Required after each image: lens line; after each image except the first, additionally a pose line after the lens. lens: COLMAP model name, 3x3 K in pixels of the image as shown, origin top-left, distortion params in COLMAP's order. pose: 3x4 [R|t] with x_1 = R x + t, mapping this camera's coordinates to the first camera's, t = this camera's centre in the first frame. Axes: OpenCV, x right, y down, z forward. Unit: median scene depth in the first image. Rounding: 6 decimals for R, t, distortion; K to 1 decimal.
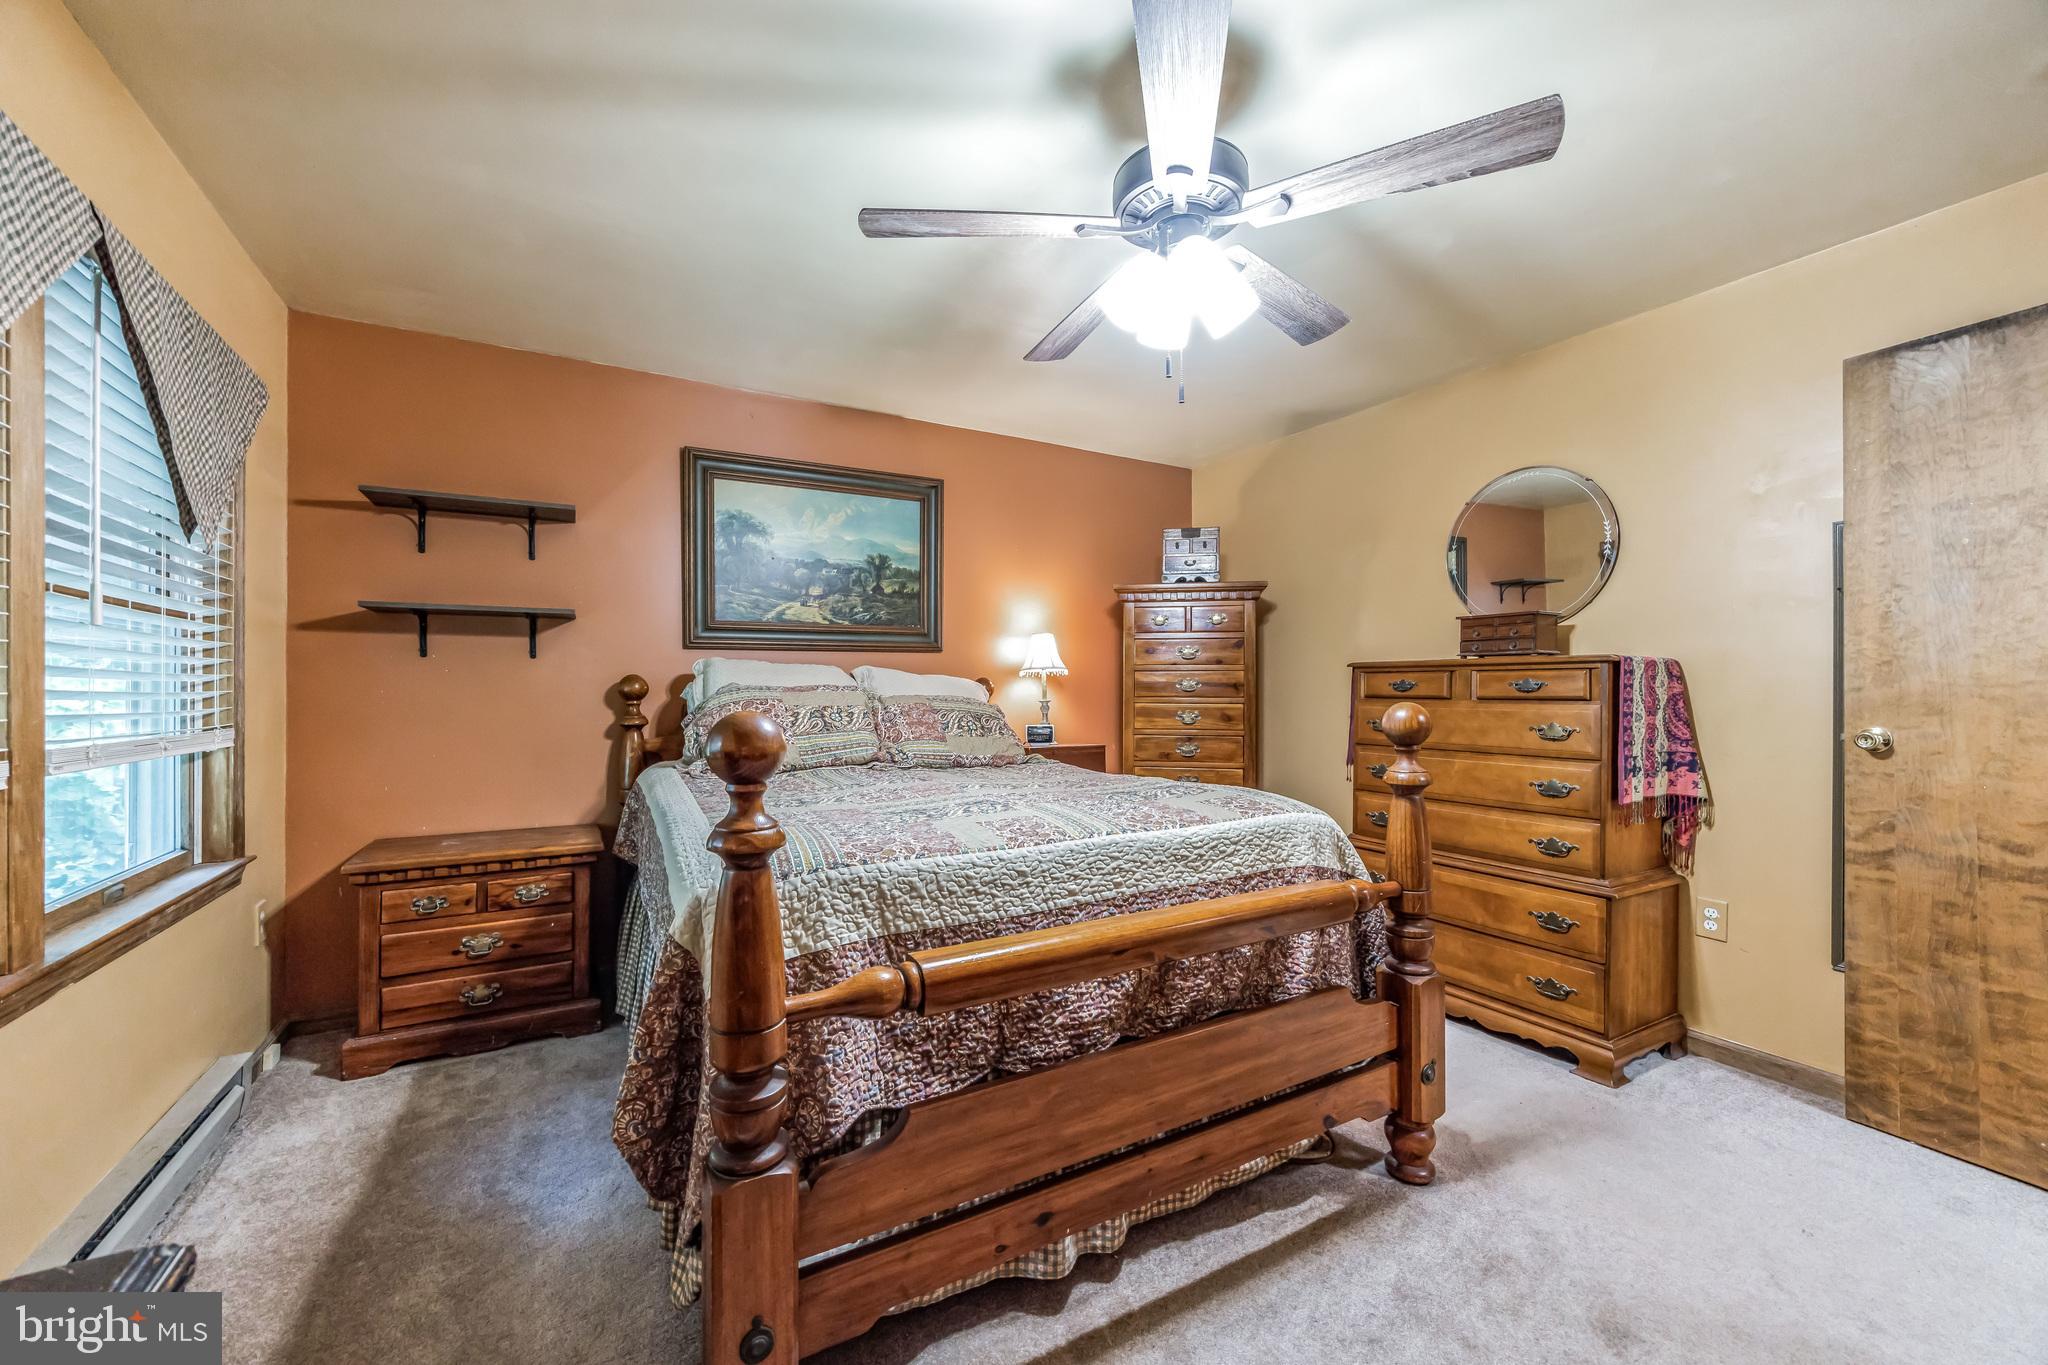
lens RADIAL K [[788.0, 0, 1014.7], [0, 788.0, 691.8], [0, 0, 1]] dist [-0.000178, -0.000007]
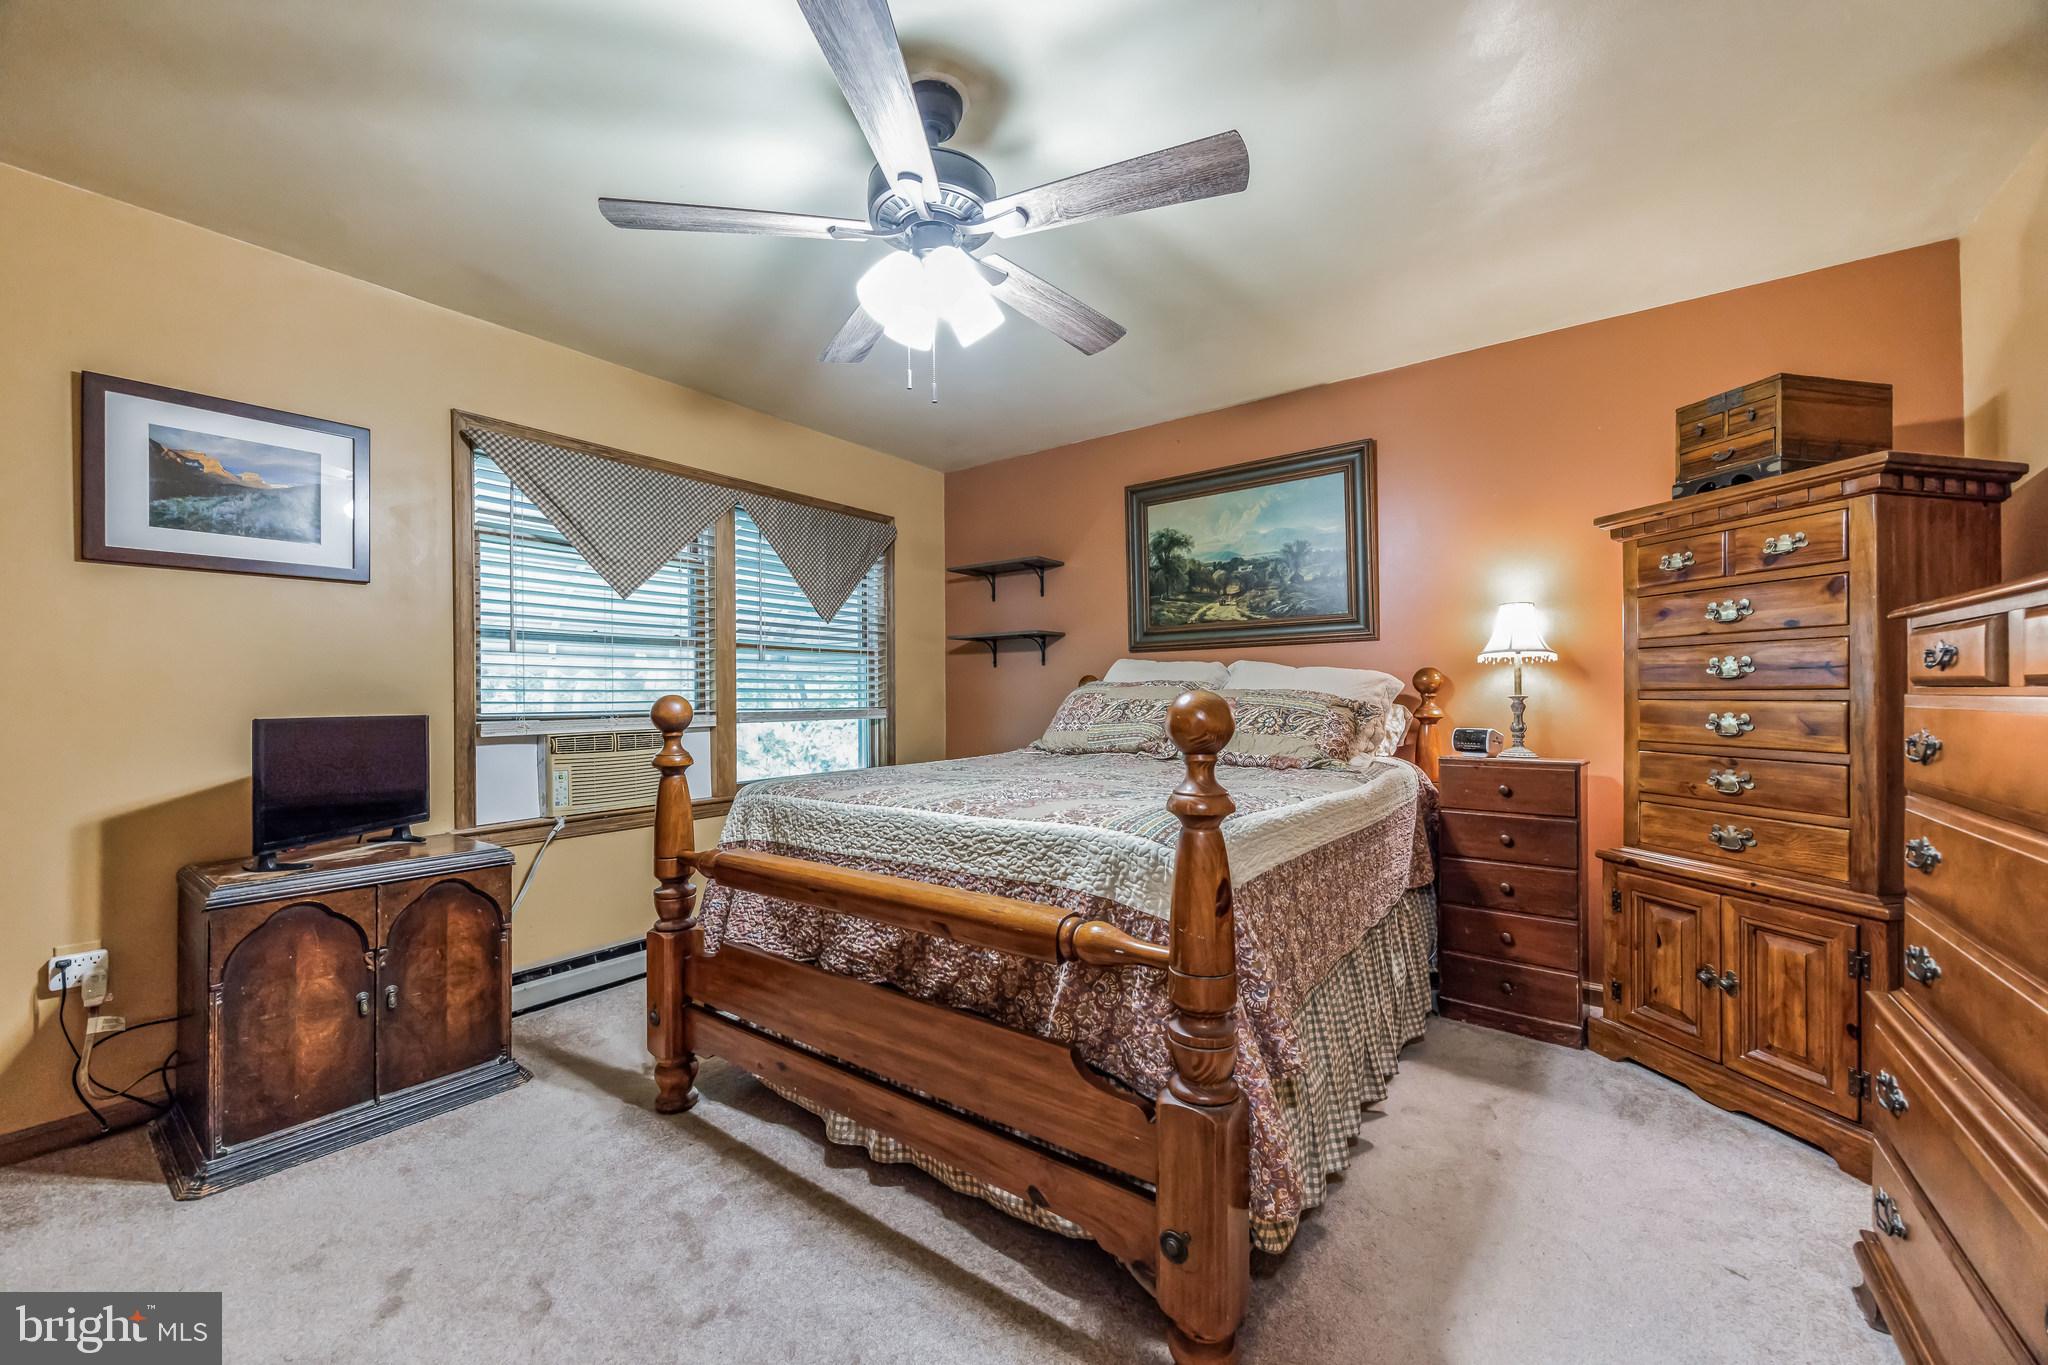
lens RADIAL K [[788.0, 0, 1014.7], [0, 788.0, 691.8], [0, 0, 1]] dist [-0.000178, -0.000007]
pose [[0.406291, -0.005232, -0.913729, 1.115286], [0.003748, 0.999985, -0.004059, 0.017755], [0.913736, -0.001776, 0.406304, 0.622268]]
